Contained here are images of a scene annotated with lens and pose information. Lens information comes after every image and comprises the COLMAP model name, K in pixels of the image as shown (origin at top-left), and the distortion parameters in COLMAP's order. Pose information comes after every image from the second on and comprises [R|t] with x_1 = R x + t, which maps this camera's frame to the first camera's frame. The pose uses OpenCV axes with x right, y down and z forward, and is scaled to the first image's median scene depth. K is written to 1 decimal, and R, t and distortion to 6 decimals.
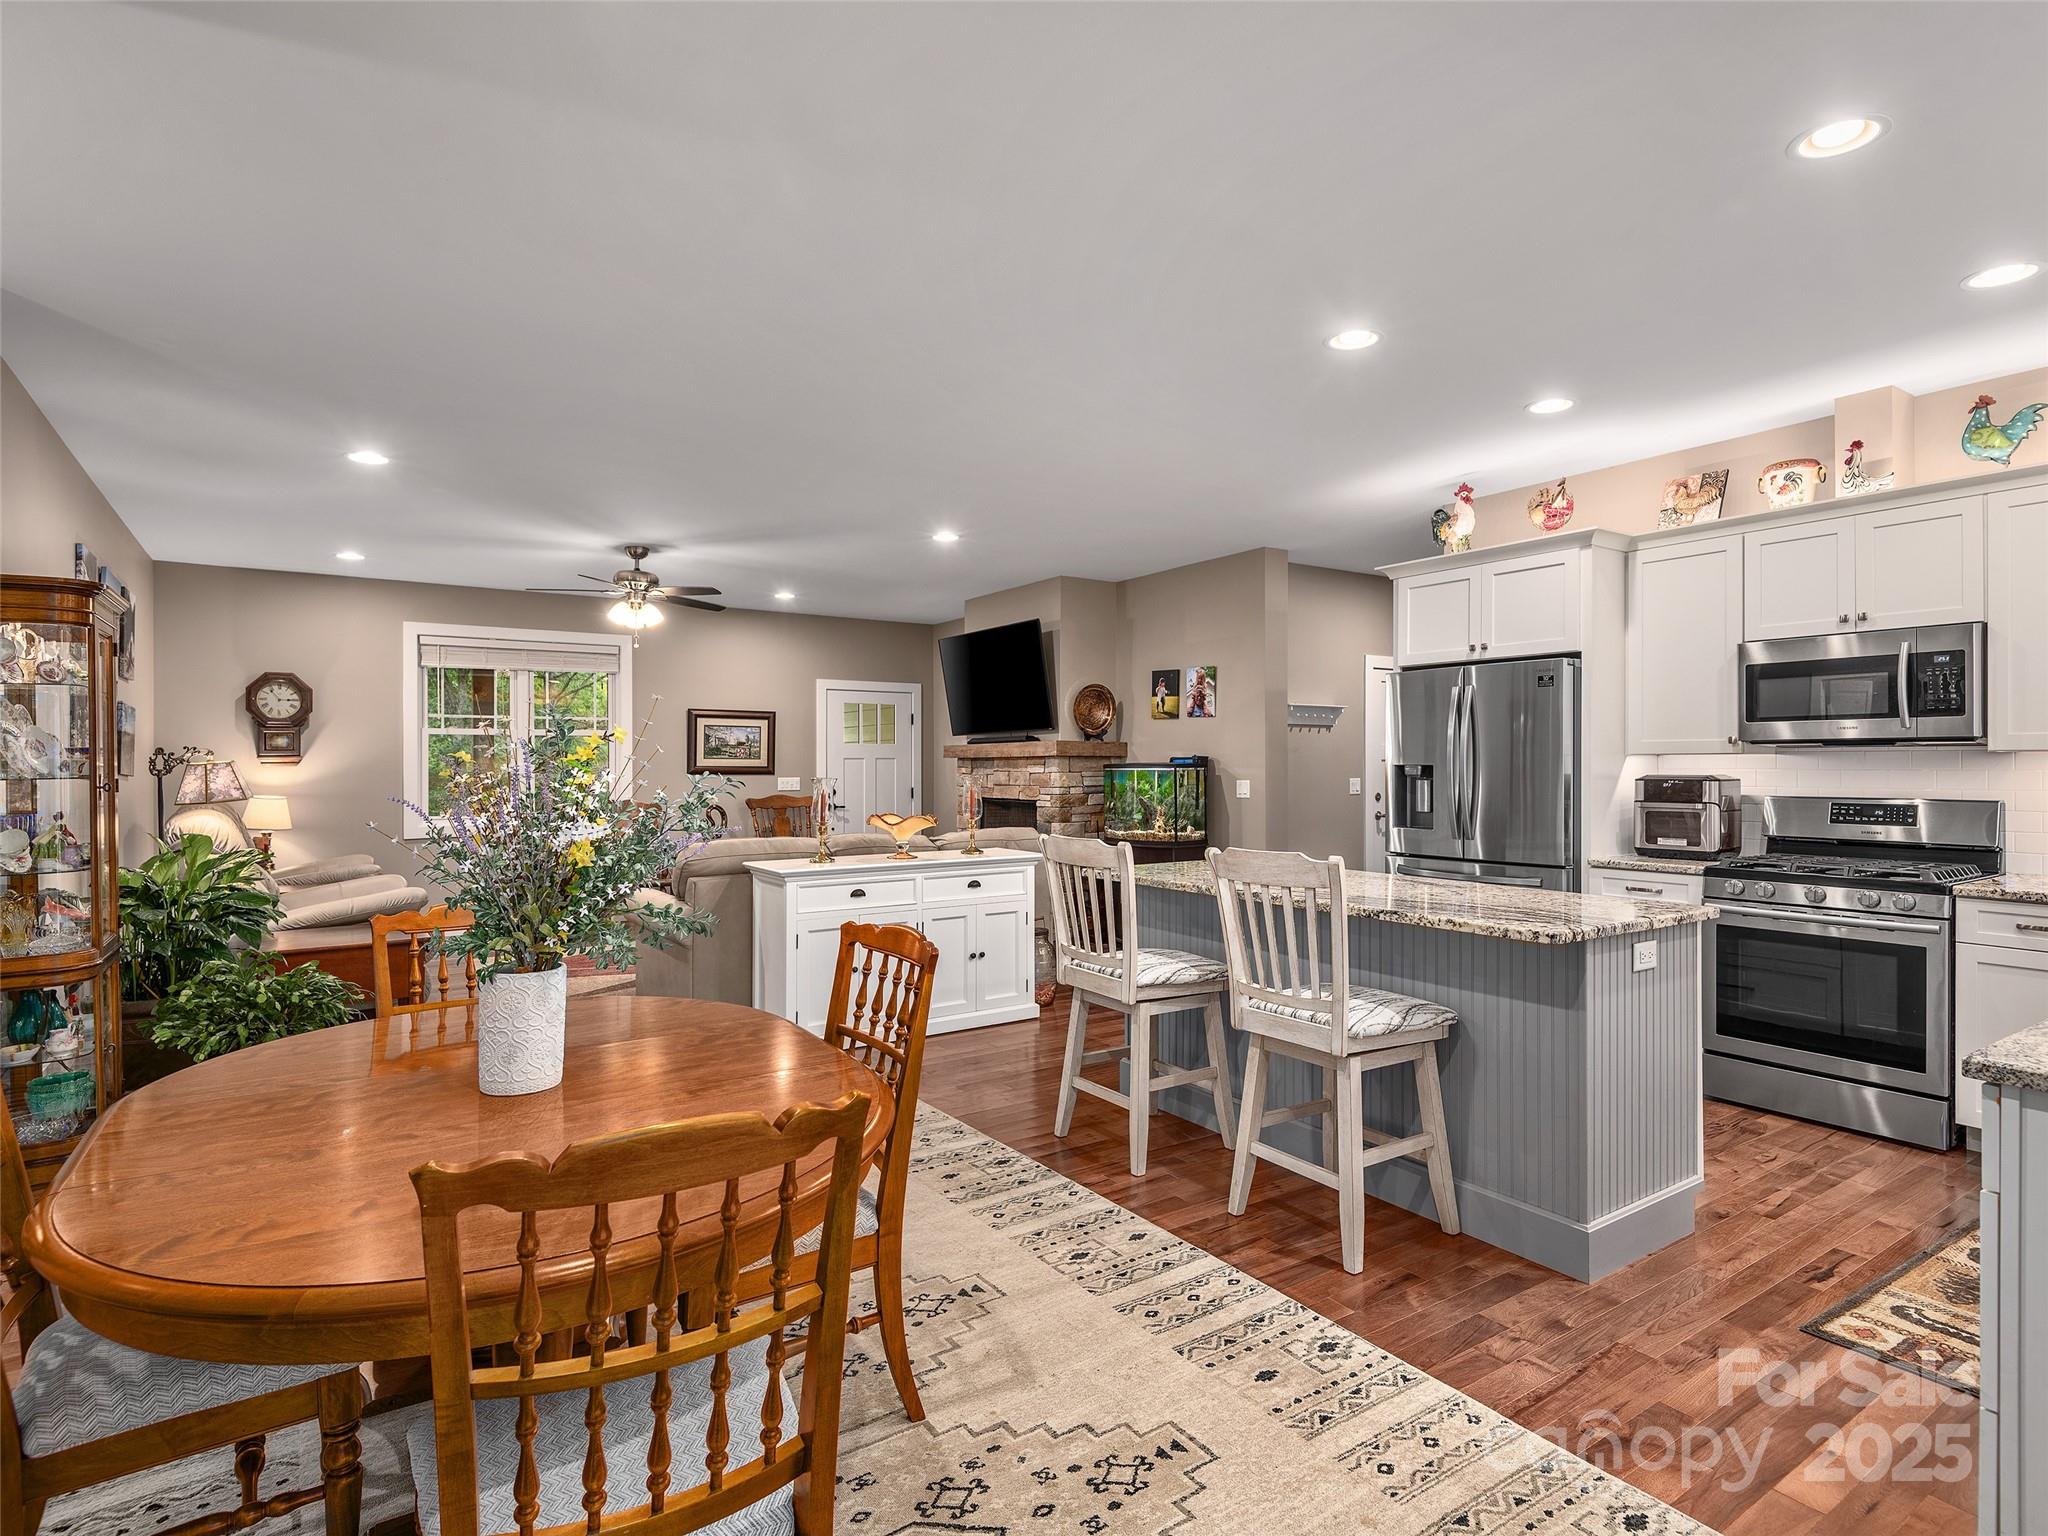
lens RADIAL K [[1044.6, 0, 1049.0], [0, 1044.6, 752.8], [0, 0, 1]] dist [-0.002049, -0.000709]
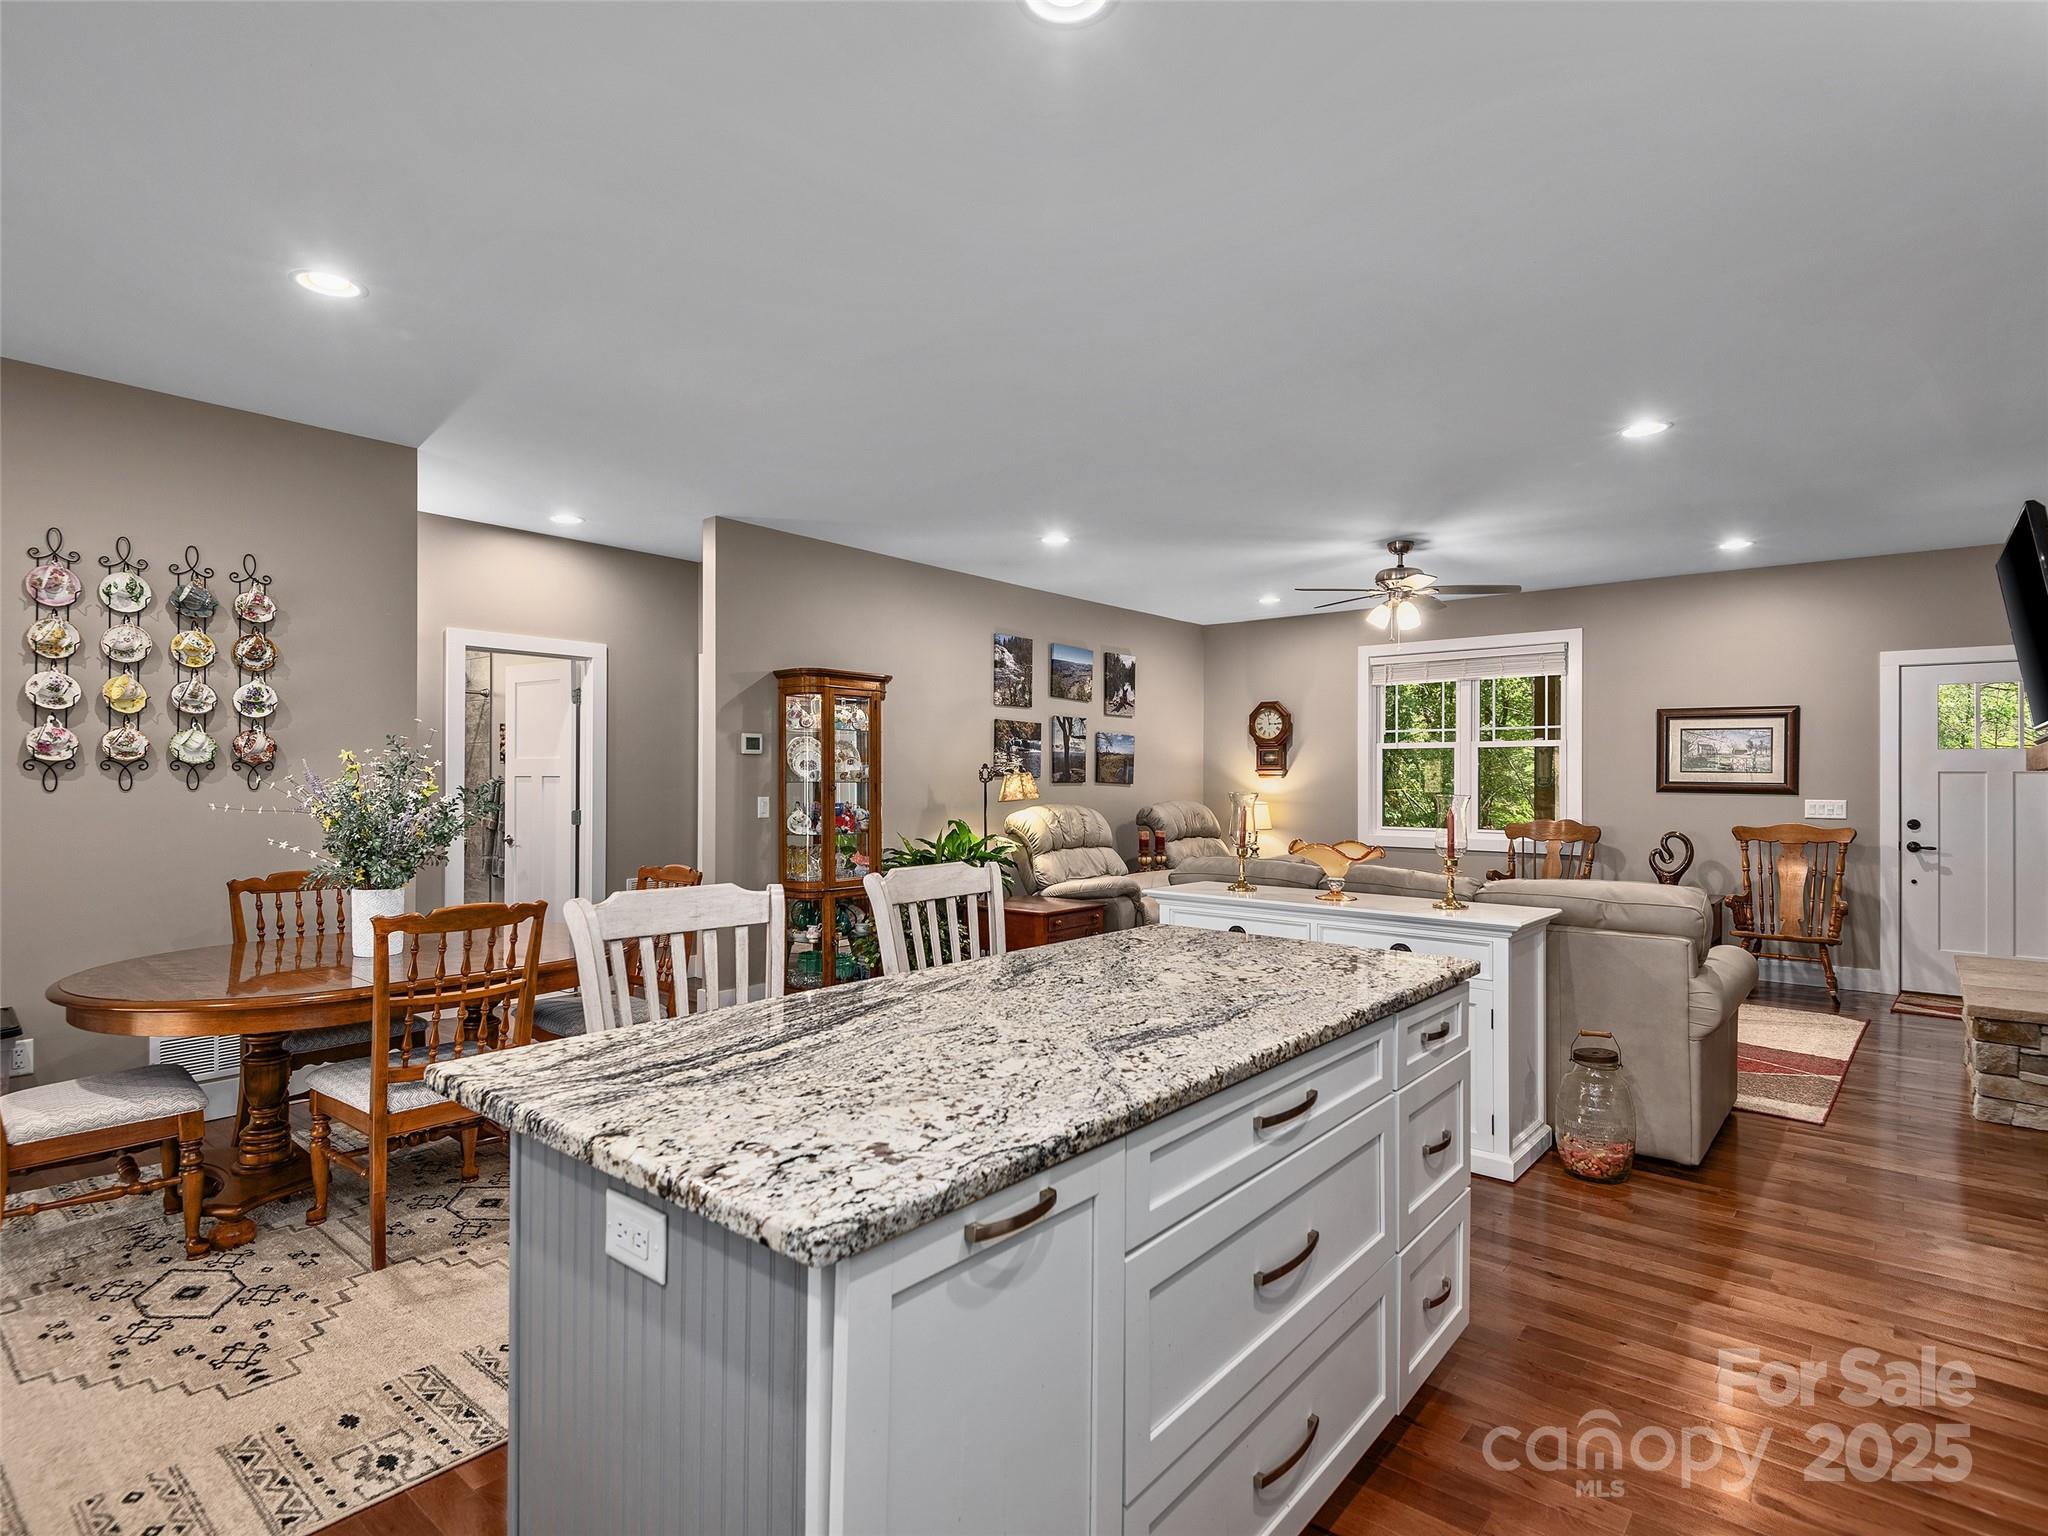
lens RADIAL K [[1049.1, 0, 1017.6], [0, 1049.1, 776.0], [0, 0, 1]] dist [0.035460, -0.023670]
pose [[0.258184, 0.007255, -0.966068, 0.363709], [0.007036, 0.999931, 0.009389, -0.002875], [0.966070, -0.009221, 0.258115, 0.372697]]
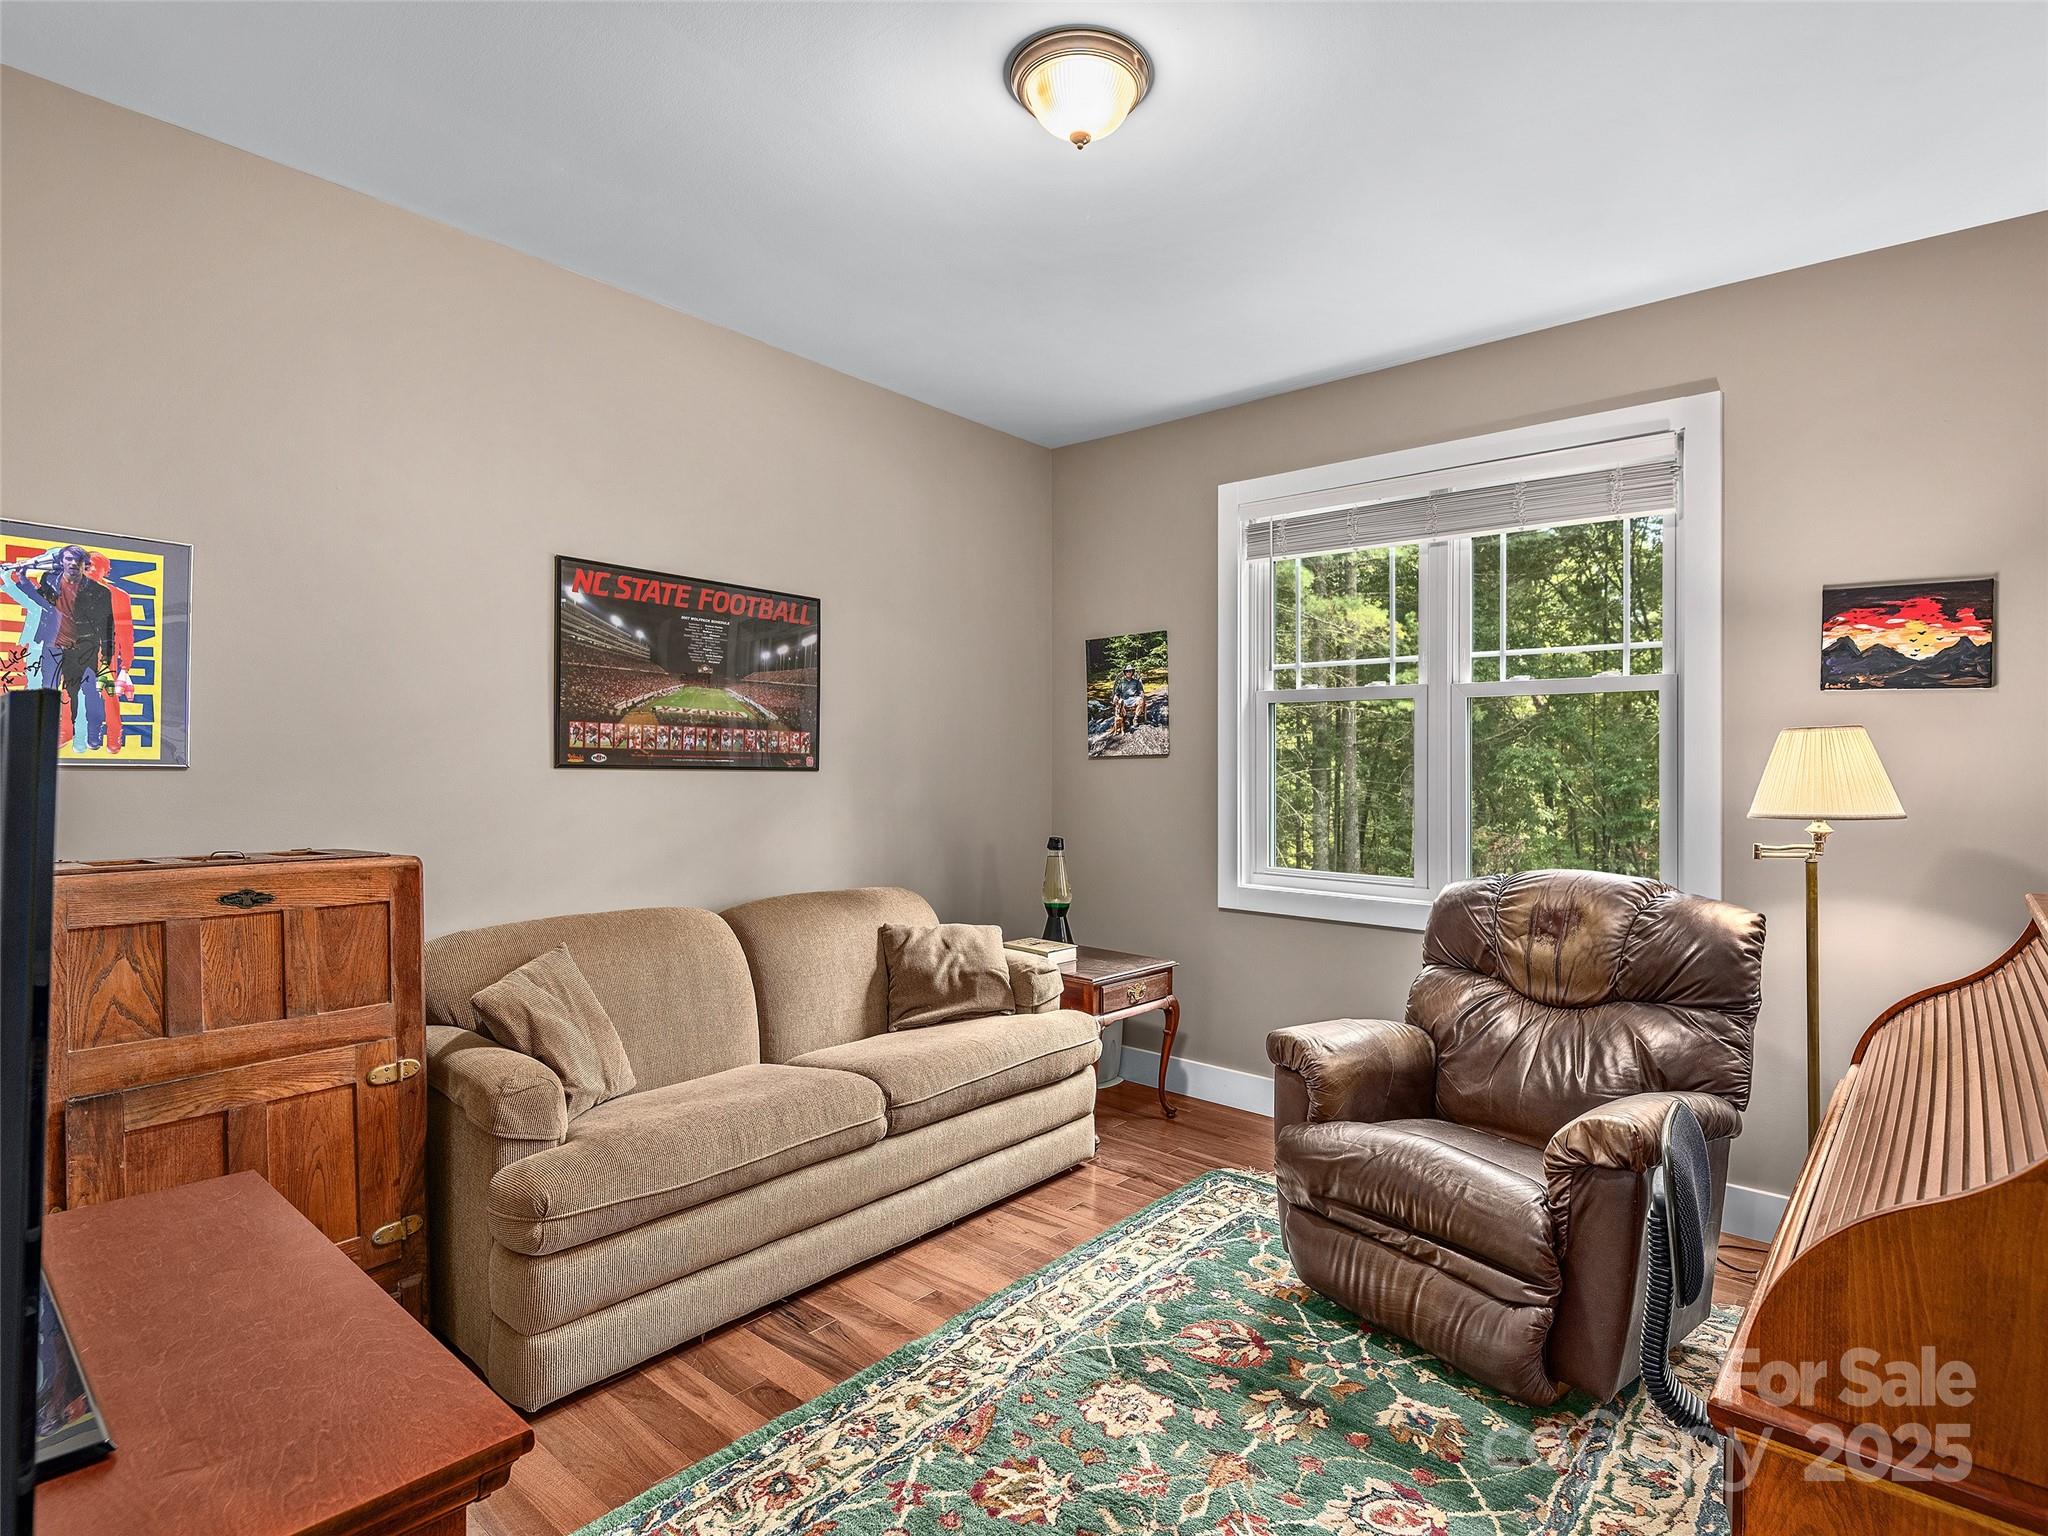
lens RADIAL K [[1049.1, 0, 1017.6], [0, 1049.1, 776.0], [0, 0, 1]] dist [0.035460, -0.023670]
pose [[0.254993, 0.010383, -0.966887, -0.136277], [0.001950, 0.999935, 0.011253, 0.012099], [0.966941, -0.004755, 0.254956, 0.778449]]
